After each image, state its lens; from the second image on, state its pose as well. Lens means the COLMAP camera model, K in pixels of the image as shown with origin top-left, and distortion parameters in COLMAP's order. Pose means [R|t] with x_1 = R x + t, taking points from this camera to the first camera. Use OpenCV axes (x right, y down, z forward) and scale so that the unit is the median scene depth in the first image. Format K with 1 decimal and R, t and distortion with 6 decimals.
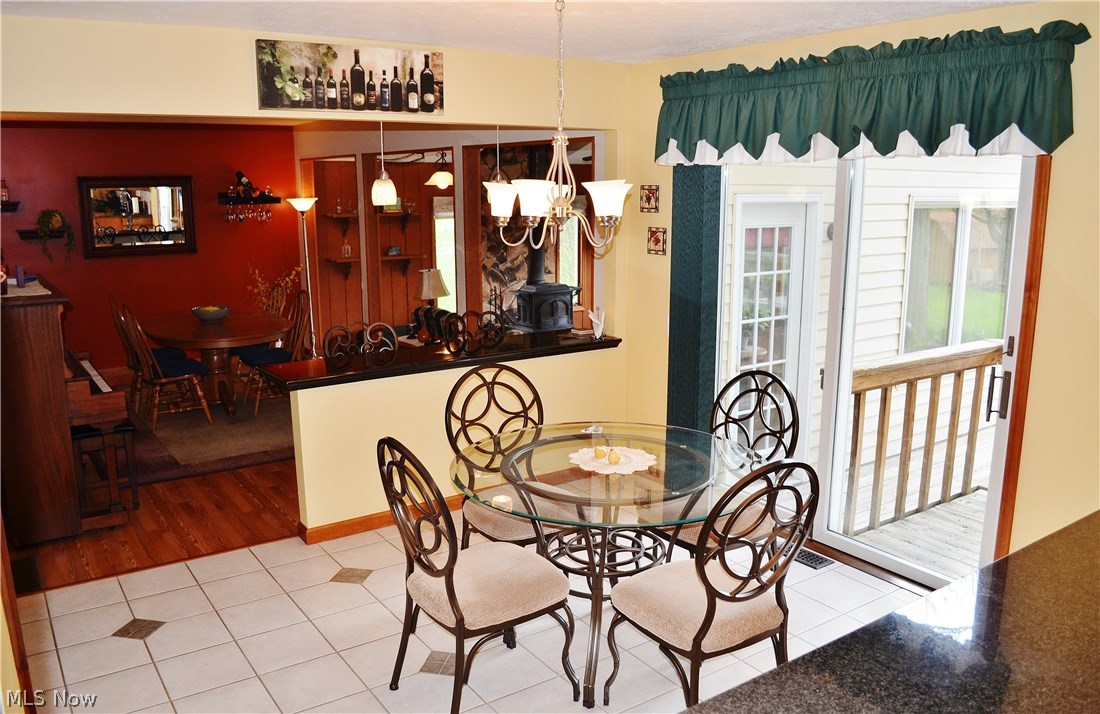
lens RADIAL K [[867.7, 0, 550.0], [0, 867.7, 357.0], [0, 0, 1]] dist [-0.079740, -0.003782]
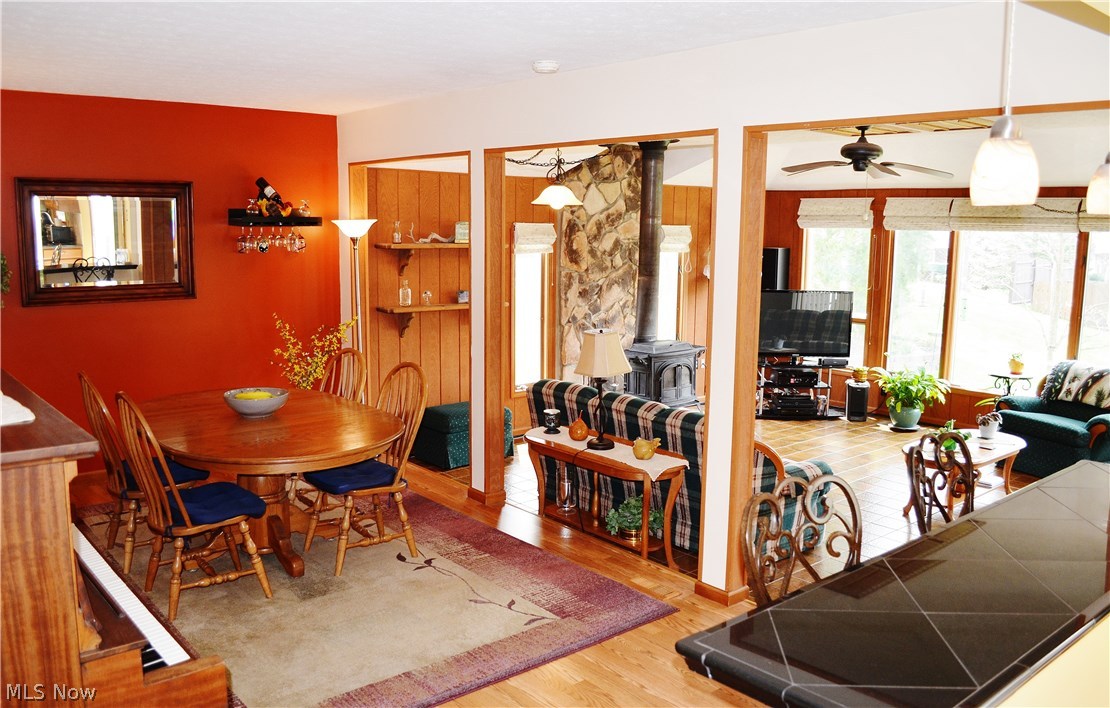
lens RADIAL K [[889.7, 0, 555.0], [0, 889.7, 354.0], [0, 0, 1]] dist [-0.079690, -0.000018]
pose [[0.995456, -0.000465, 0.095219, -0.185684], [0.005383, 0.998664, -0.051389, -0.038835], [-0.095068, 0.051669, 0.994129, 0.276756]]
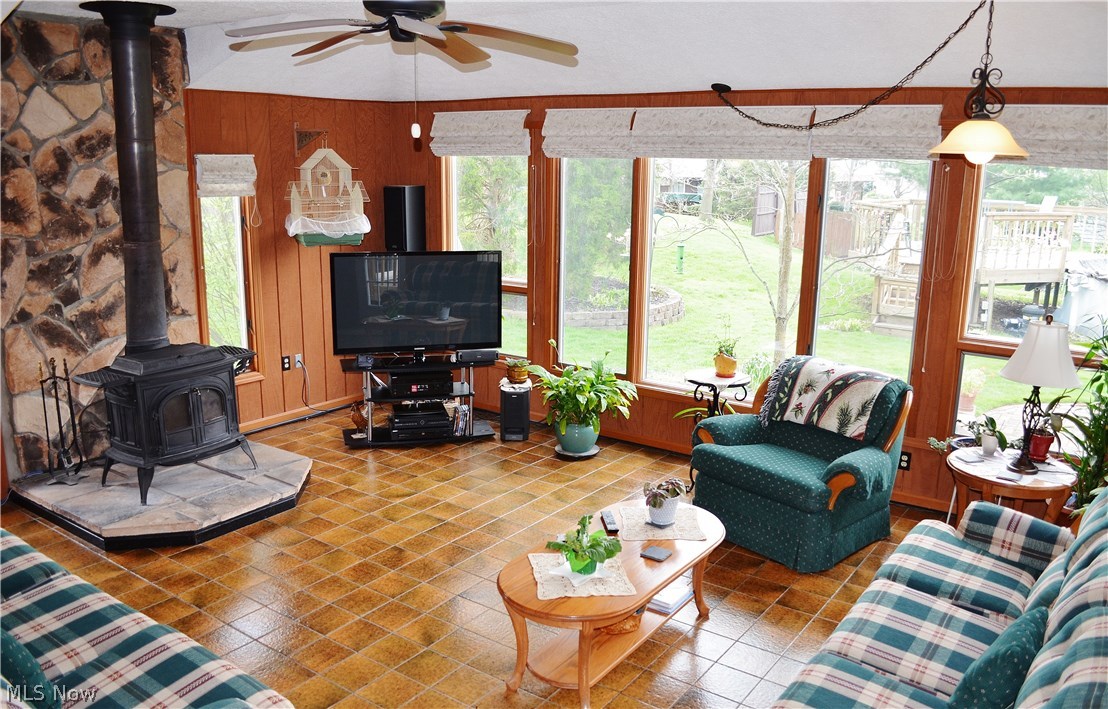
lens RADIAL K [[888.1, 0, 554.0], [0, 888.1, 354.5], [0, 0, 1]] dist [-0.079690, -0.000018]
pose [[0.939657, -0.060271, 0.336767, 0.032453], [0.051923, 0.998081, 0.033749, -0.095845], [-0.338155, -0.014227, 0.940983, 0.559015]]
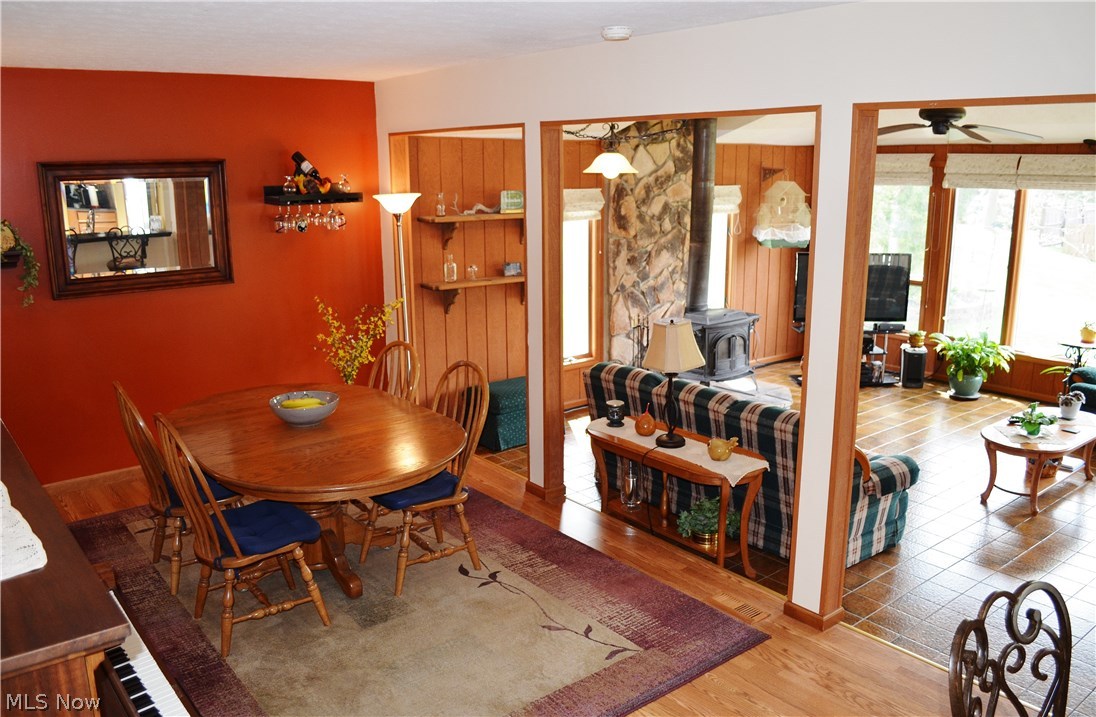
lens RADIAL K [[862.5, 0, 548.0], [0, 862.5, 358.5], [0, 0, 1]] dist [-0.080431, 0.003101]
pose [[0.997994, -0.019030, 0.060380, -0.204304], [0.017655, 0.999574, 0.023226, -0.070463], [-0.060796, -0.022113, 0.997905, 0.330625]]
